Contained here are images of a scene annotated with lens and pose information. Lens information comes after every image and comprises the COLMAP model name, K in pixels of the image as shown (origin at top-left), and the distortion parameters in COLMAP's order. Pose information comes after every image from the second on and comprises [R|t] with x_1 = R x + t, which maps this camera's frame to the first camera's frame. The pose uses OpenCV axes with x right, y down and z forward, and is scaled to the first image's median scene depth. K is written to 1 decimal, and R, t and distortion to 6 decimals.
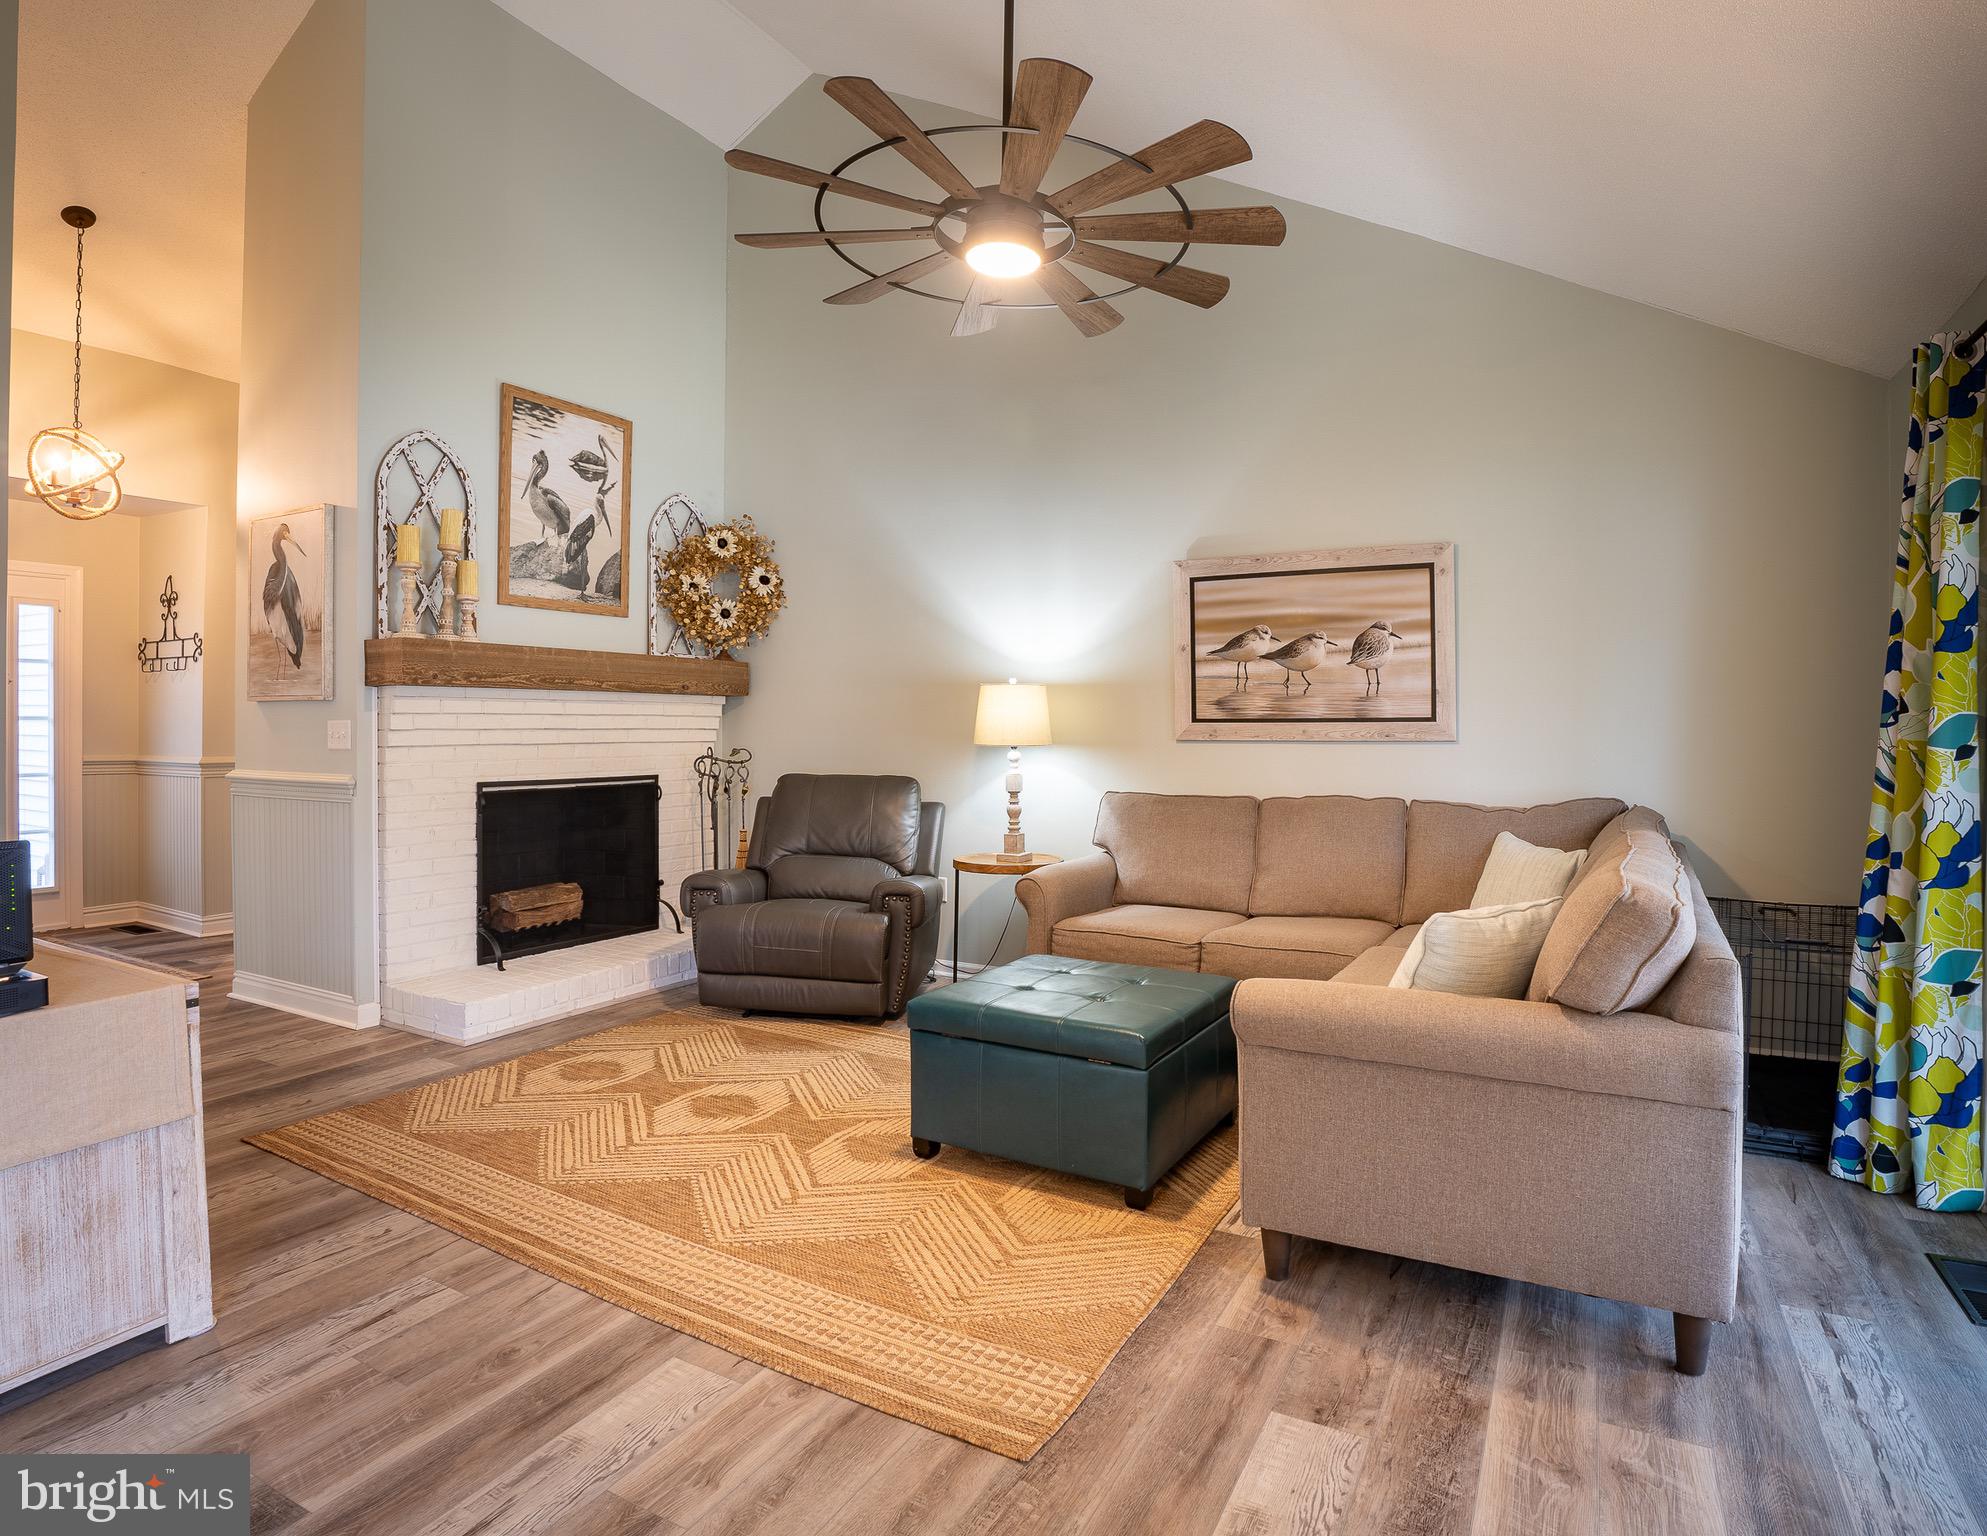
lens RADIAL K [[1088.2, 0, 1019.1], [0, 1088.2, 739.8], [0, 0, 1]] dist [-0.088096, 0.031614]
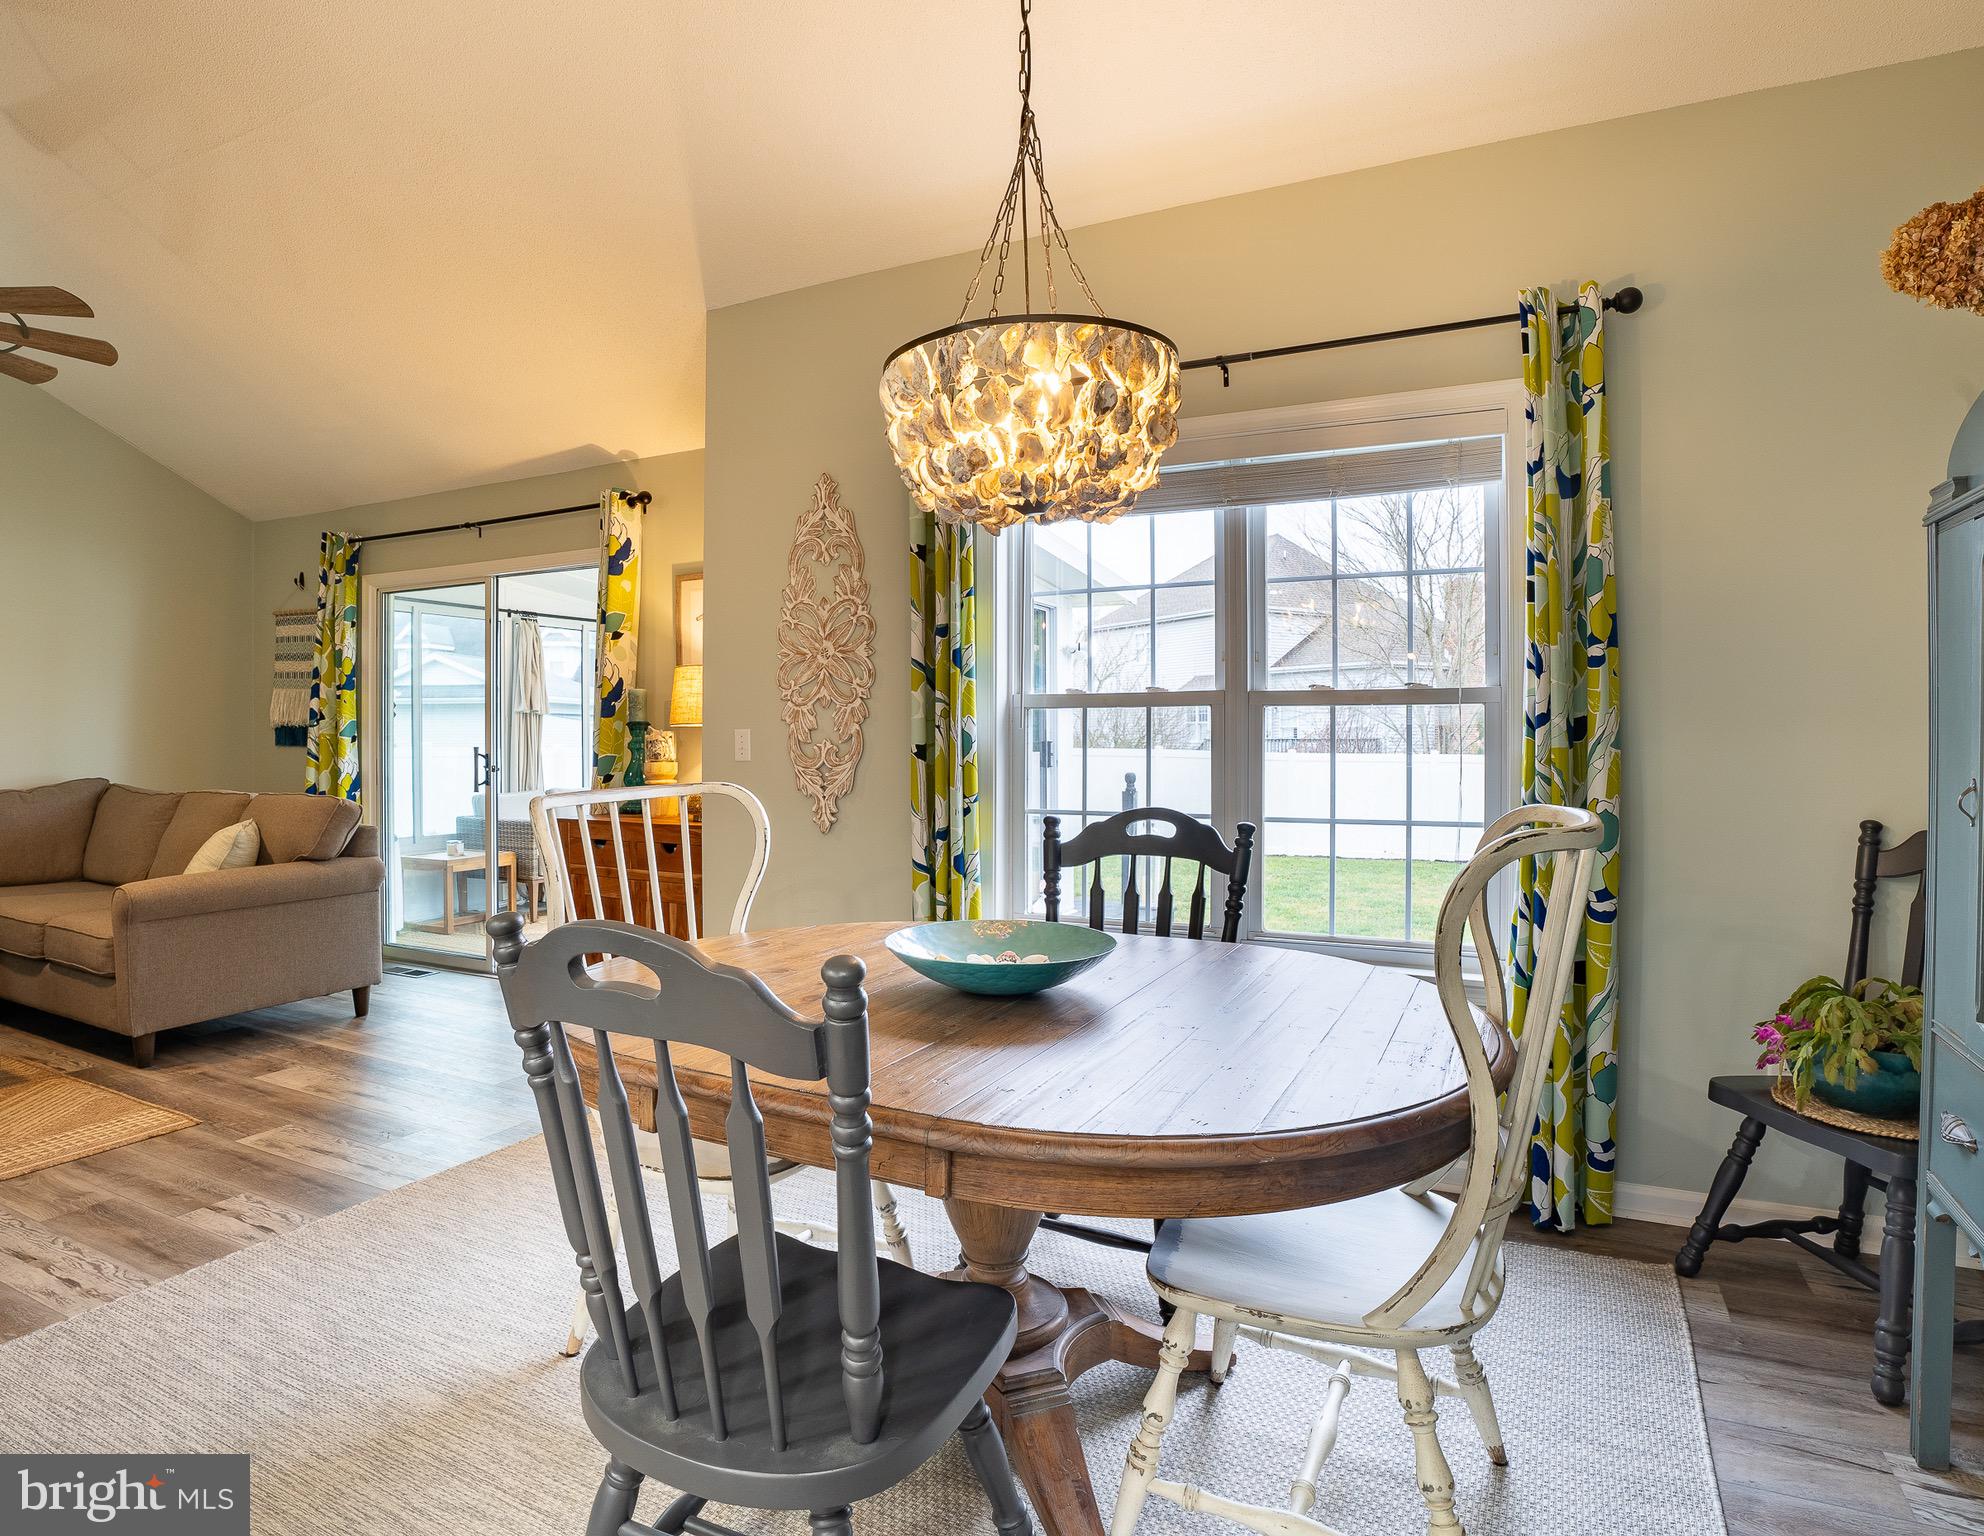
lens RADIAL K [[1086.5, 0, 1017.5], [0, 1086.5, 739.8], [0, 0, 1]] dist [-0.088096, 0.031614]
pose [[-0.028969, -0.014258, 0.999479, -0.618124], [0.016956, 0.999747, 0.014754, 0.002709], [-0.999436, 0.017374, -0.028720, -0.132698]]
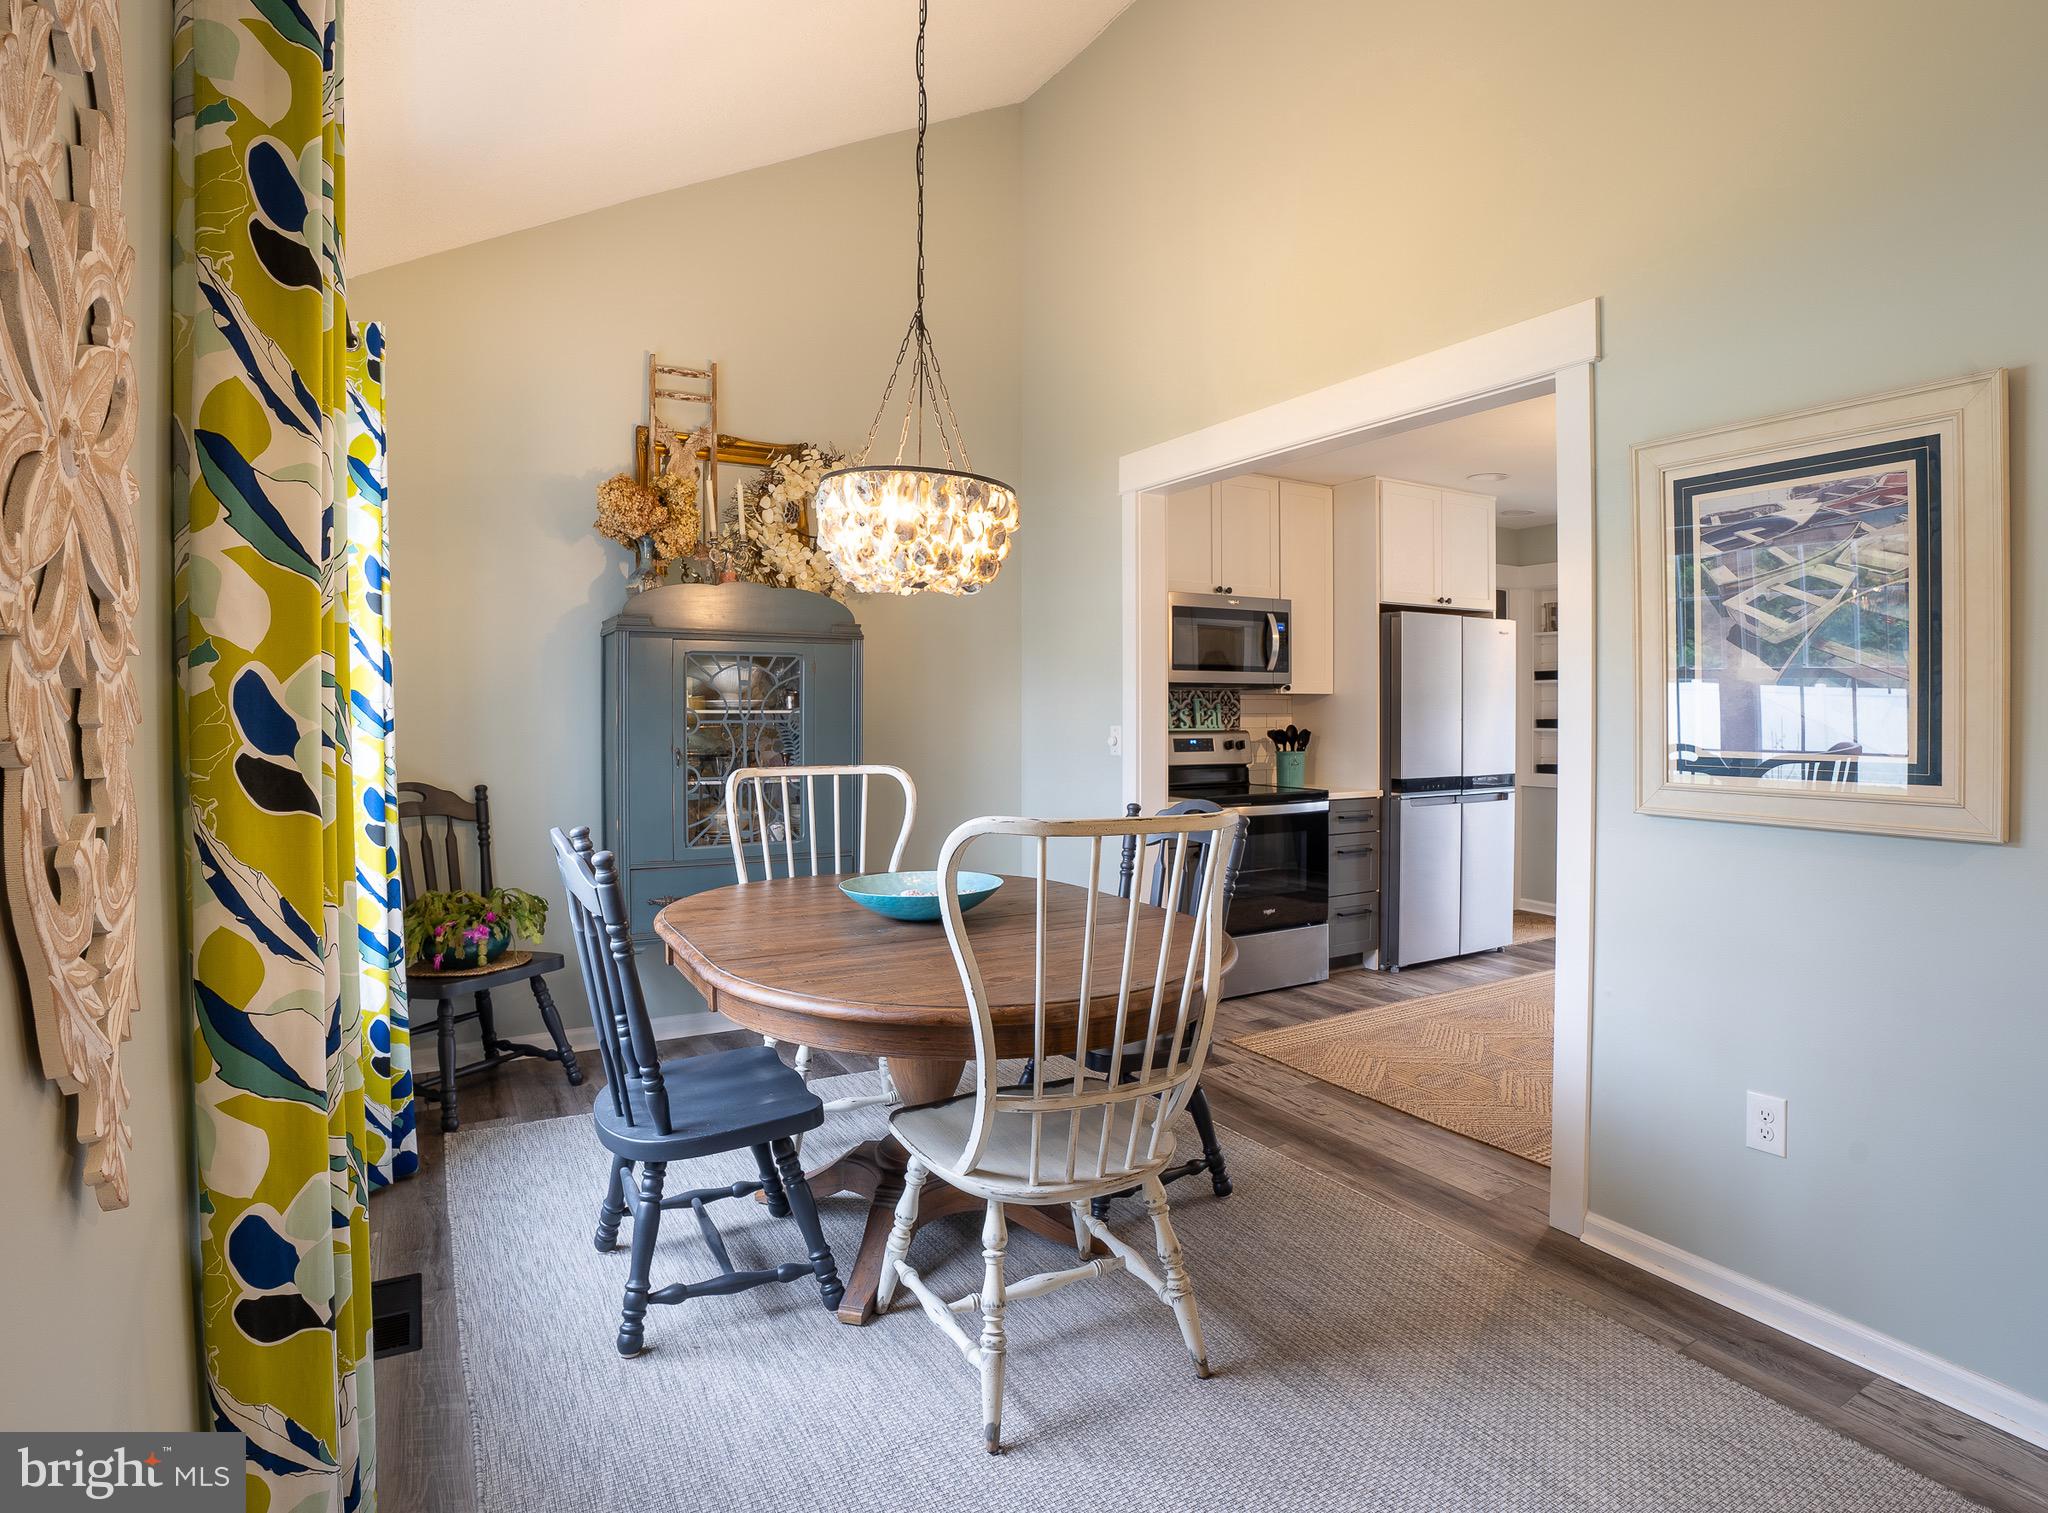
lens RADIAL K [[1065.9, 0, 995.2], [0, 1065.9, 719.8], [0, 0, 1]] dist [-0.084055, 0.029285]
pose [[-0.556025, 0.000429, -0.831166, 0.122626], [-0.017863, 0.999763, 0.012465, -0.008346], [0.830974, 0.021778, -0.555885, 0.158041]]
